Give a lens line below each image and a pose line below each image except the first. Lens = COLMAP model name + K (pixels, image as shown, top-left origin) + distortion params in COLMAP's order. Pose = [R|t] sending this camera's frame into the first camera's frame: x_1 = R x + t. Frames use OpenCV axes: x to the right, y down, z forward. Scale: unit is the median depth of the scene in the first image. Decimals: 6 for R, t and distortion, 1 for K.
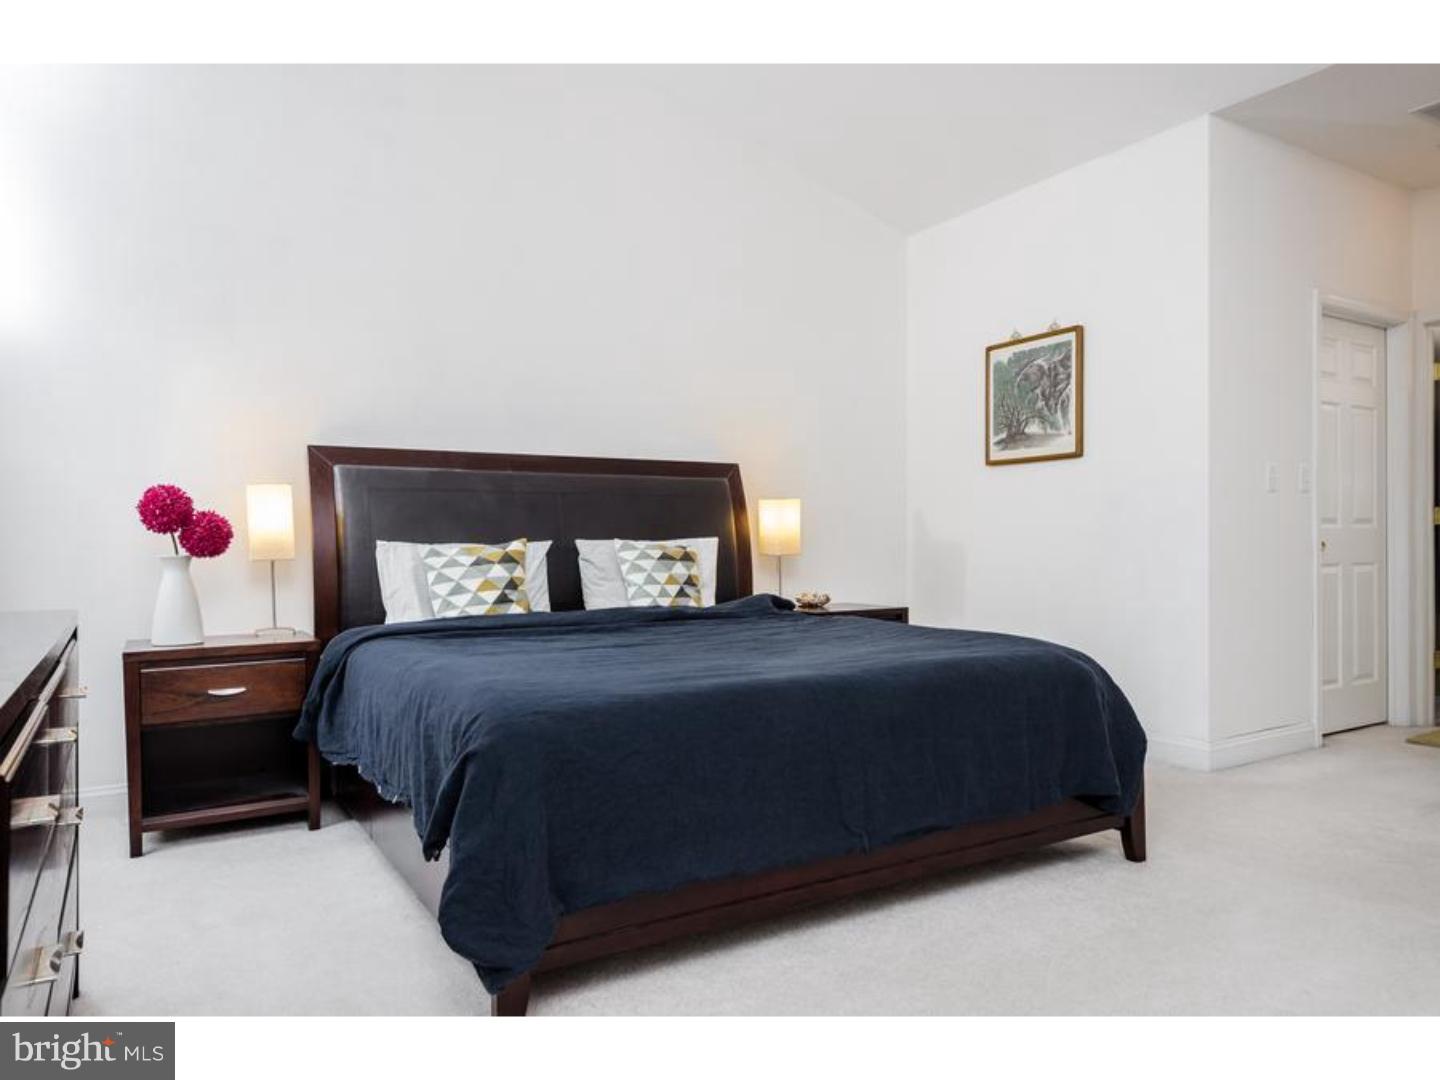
lens RADIAL K [[929.5, 0, 723.7], [0, 929.5, 543.7], [0, 0, 1]] dist [-0.023765, 0.032375]
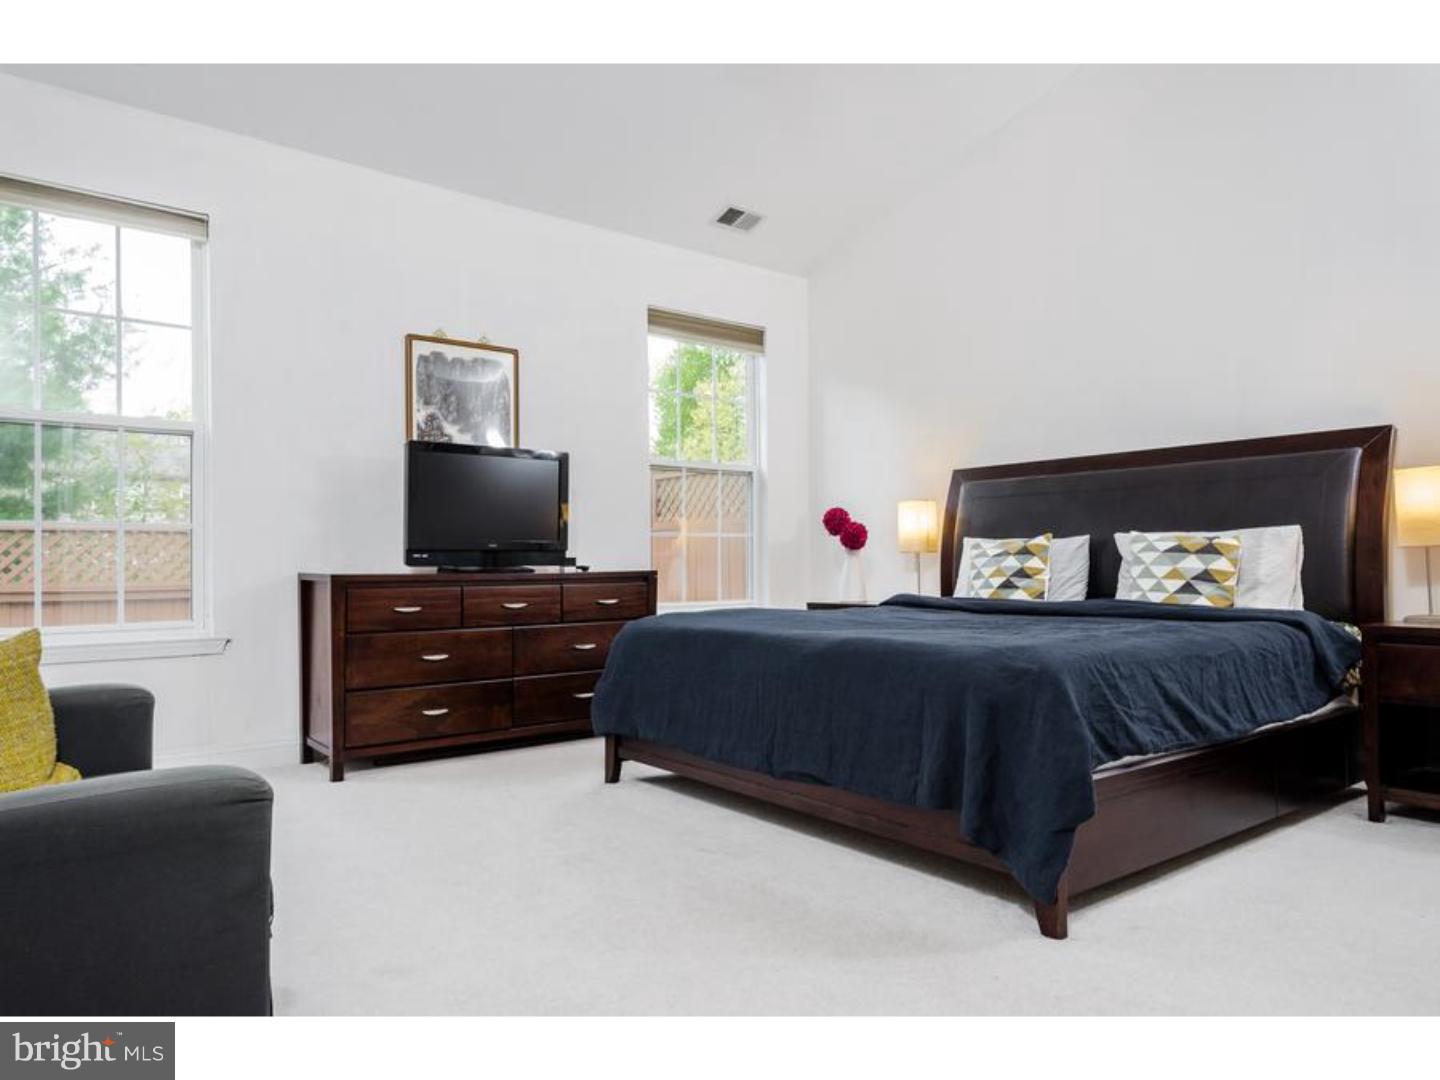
lens RADIAL K [[929.5, 0, 723.7], [0, 929.5, 543.7], [0, 0, 1]] dist [-0.023765, 0.032375]
pose [[0.149303, -0.002065, -0.988789, 0.807703], [0.021295, 0.999773, 0.001127, -0.002158], [0.988562, -0.021225, 0.149313, 0.422992]]
